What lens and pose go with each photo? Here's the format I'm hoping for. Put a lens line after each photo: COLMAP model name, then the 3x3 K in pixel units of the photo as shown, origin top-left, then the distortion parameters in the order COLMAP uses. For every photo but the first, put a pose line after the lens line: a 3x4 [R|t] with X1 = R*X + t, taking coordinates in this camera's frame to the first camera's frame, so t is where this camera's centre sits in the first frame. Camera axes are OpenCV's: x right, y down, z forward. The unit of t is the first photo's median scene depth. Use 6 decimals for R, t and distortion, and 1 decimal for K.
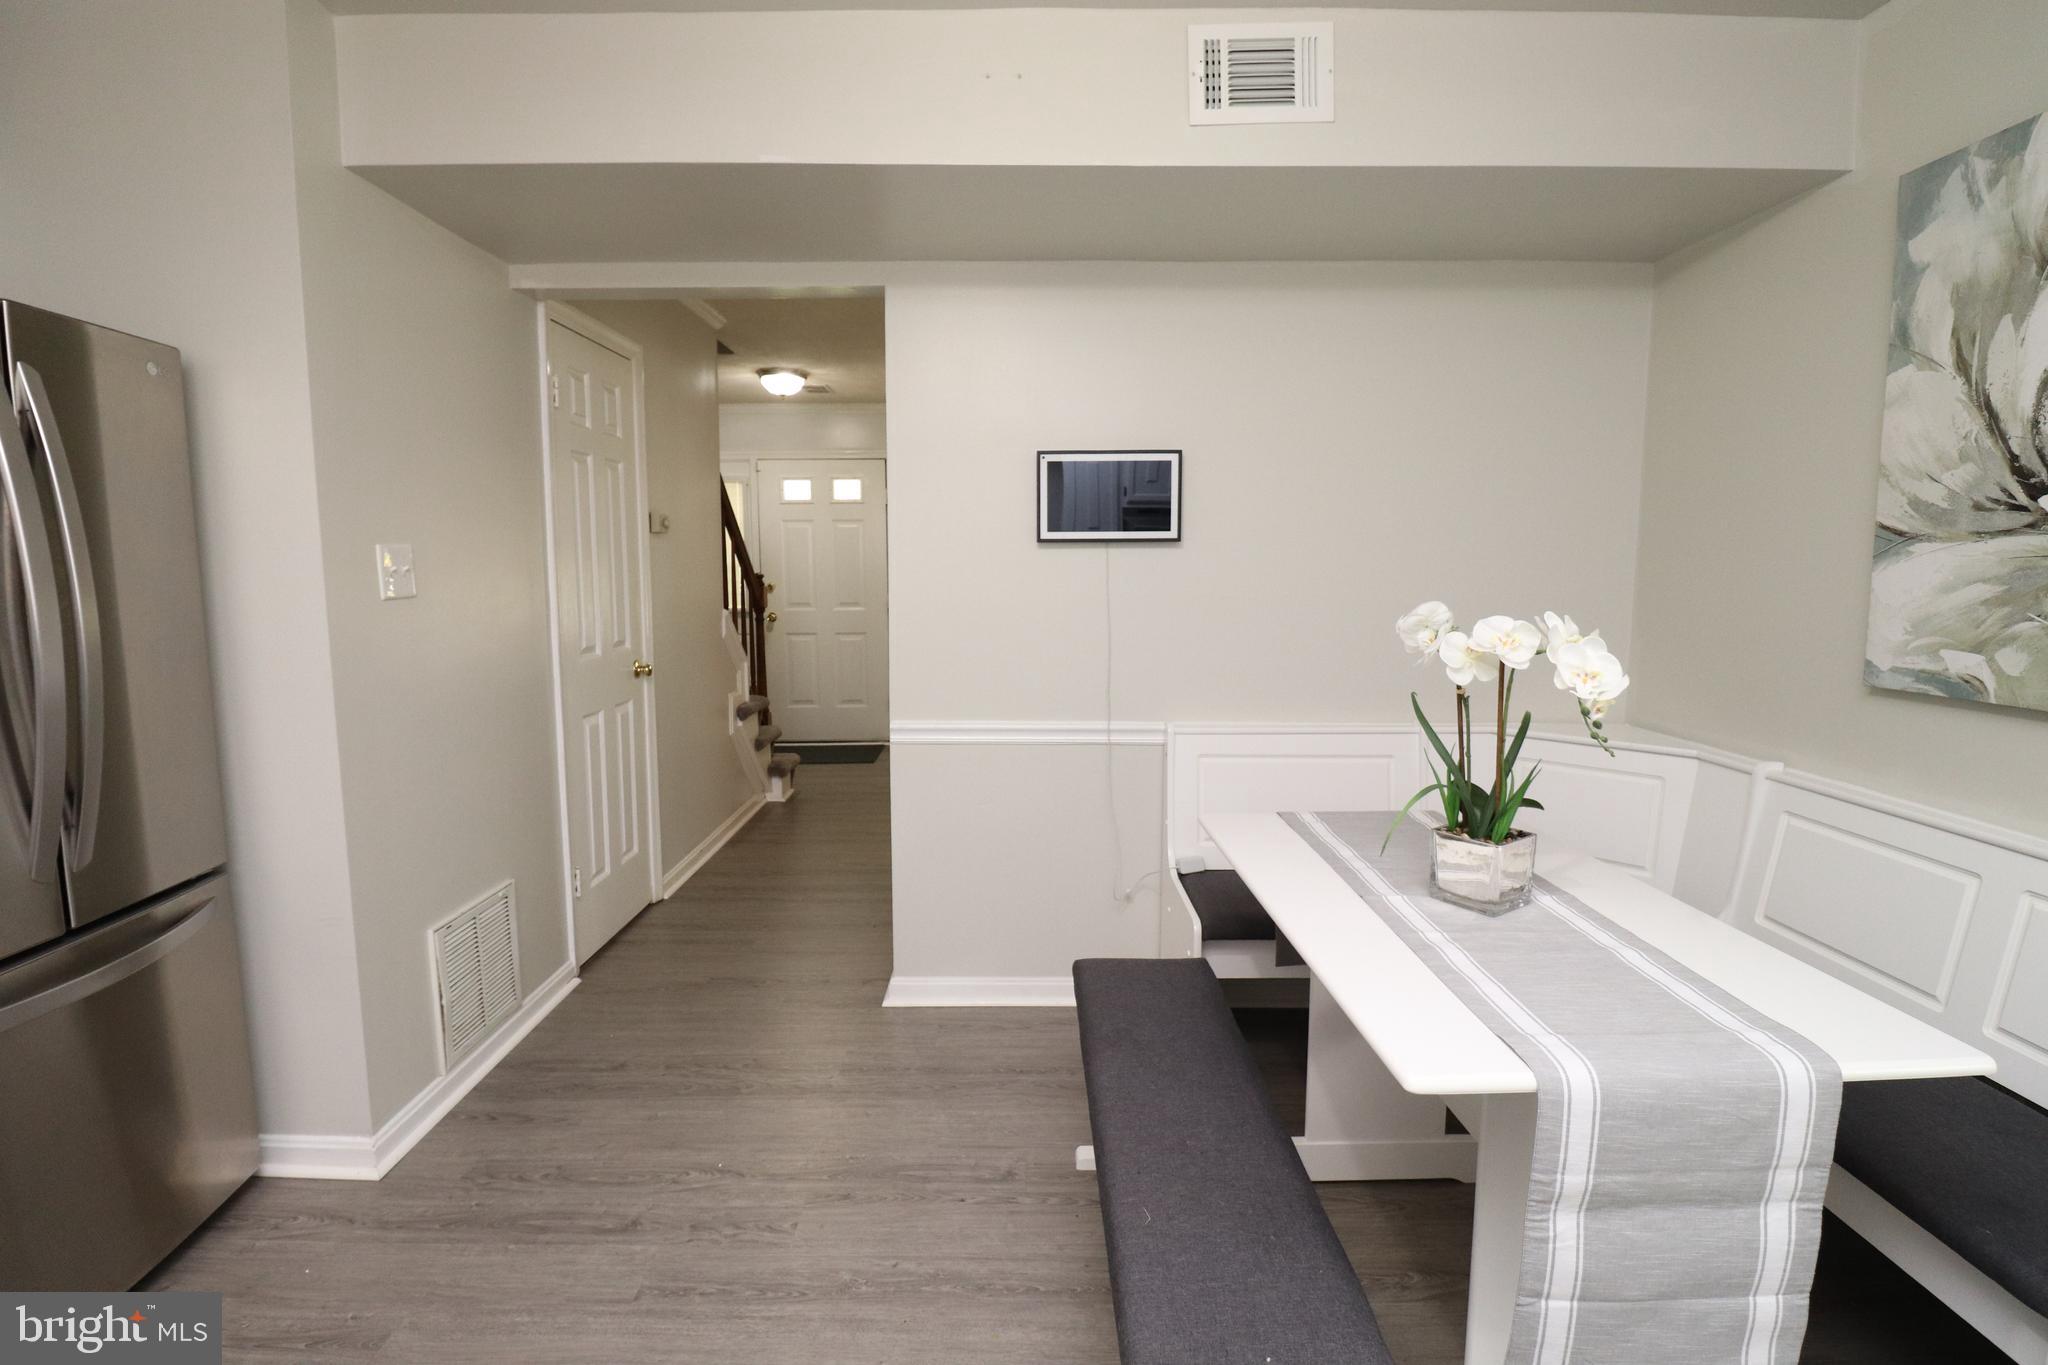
lens RADIAL K [[946.6, 0, 1018.6], [0, 946.6, 670.1], [0, 0, 1]] dist [-0.003217, -0.011866]
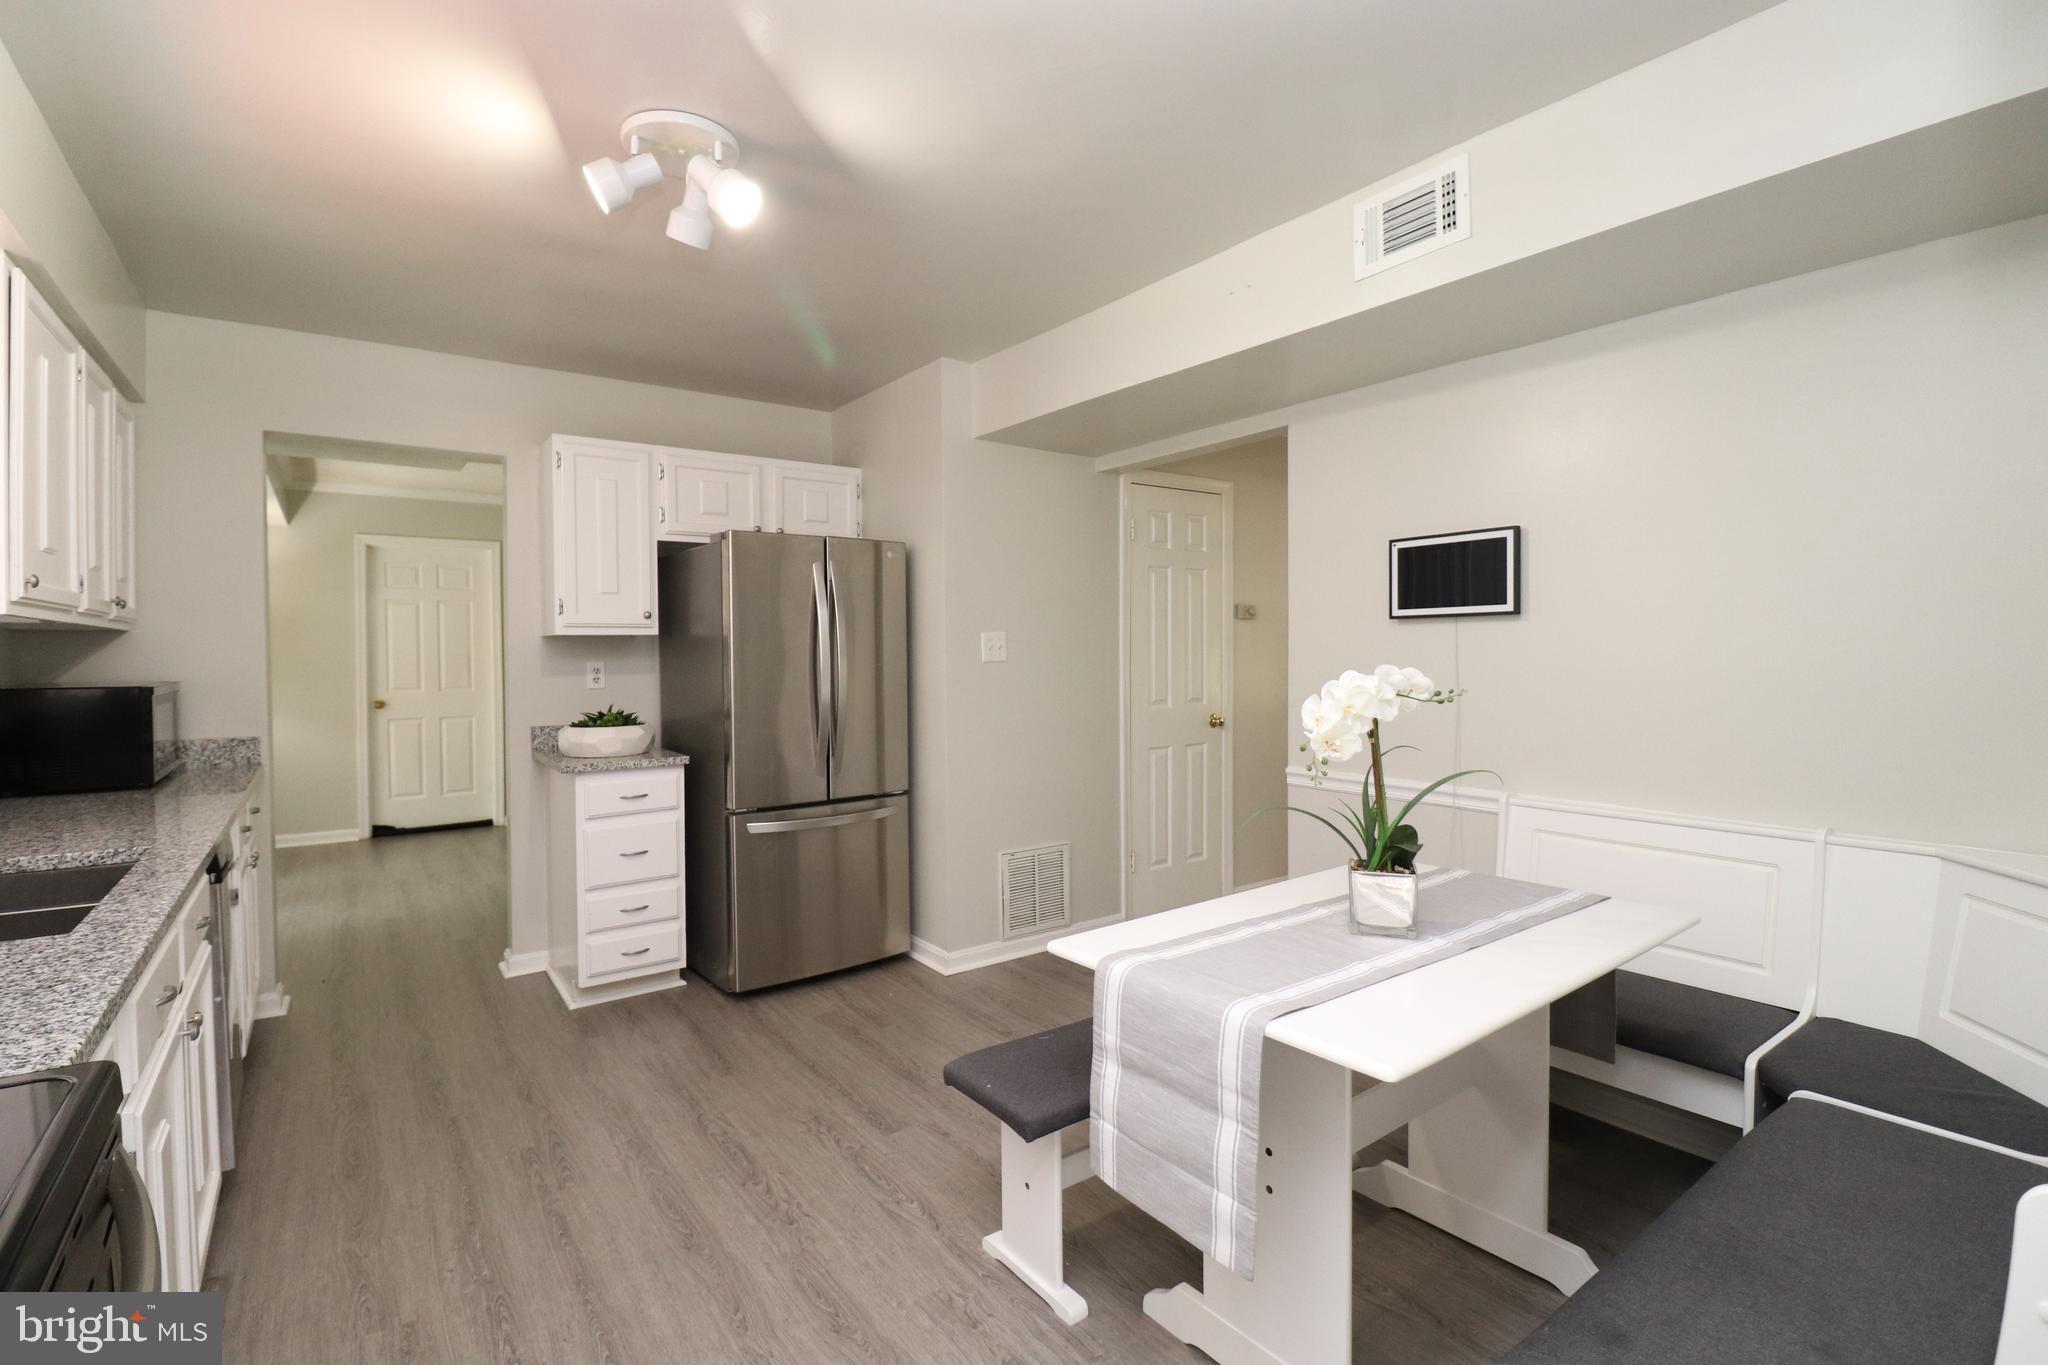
lens RADIAL K [[946.6, 0, 1008.6], [0, 946.6, 671.5], [0, 0, 1]] dist [-0.003217, -0.011866]
pose [[0.582745, 0.014159, -0.812531, 0.685980], [-0.083376, 0.995614, -0.042447, 0.014346], [0.808366, 0.092481, 0.581370, -0.026028]]
